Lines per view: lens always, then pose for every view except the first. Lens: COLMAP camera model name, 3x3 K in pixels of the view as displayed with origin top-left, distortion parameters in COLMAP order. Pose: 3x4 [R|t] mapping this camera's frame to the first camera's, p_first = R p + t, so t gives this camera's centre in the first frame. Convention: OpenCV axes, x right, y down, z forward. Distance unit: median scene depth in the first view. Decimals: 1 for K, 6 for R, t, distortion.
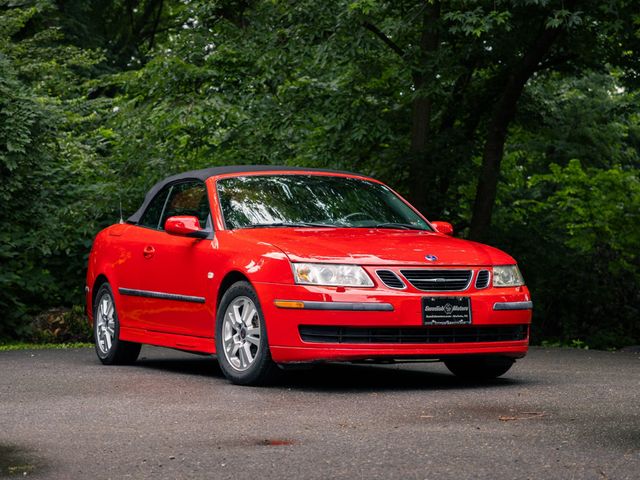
lens RADIAL K [[1527.3, 0, 320.0], [0, 1527.3, 240.0], [0, 0, 1]] dist [-0.093602, 0.312851]
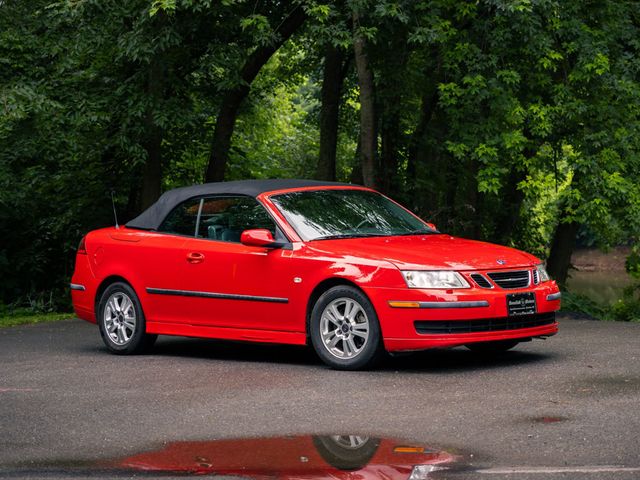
lens RADIAL K [[1527.3, 0, 320.0], [0, 1527.3, 240.0], [0, 0, 1]] dist [-0.093602, 0.312851]
pose [[0.948064, -0.035742, 0.316064, -0.468706], [0.022778, 0.998744, 0.044617, -0.066398], [-0.317262, -0.035100, 0.947688, -0.150773]]
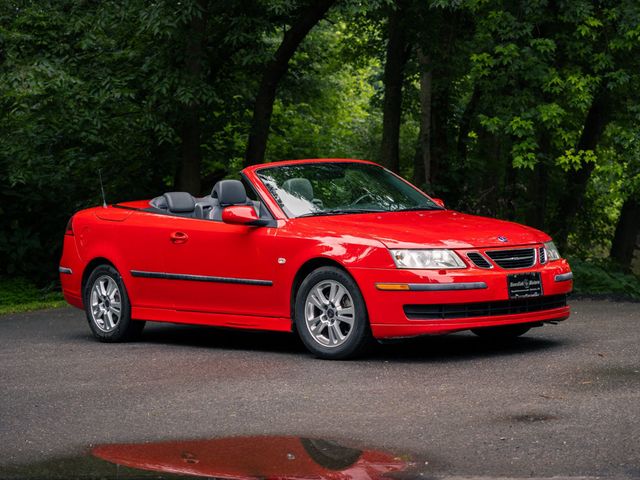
lens RADIAL K [[1500.7, 0, 337.9], [0, 1500.7, 241.1], [0, 0, 1]] dist [-0.071023, 0.632173]
pose [[0.960579, -0.045941, 0.274184, -0.354353], [0.032081, 0.997981, 0.054822, -0.052550], [-0.276149, -0.043865, 0.960113, -0.045591]]
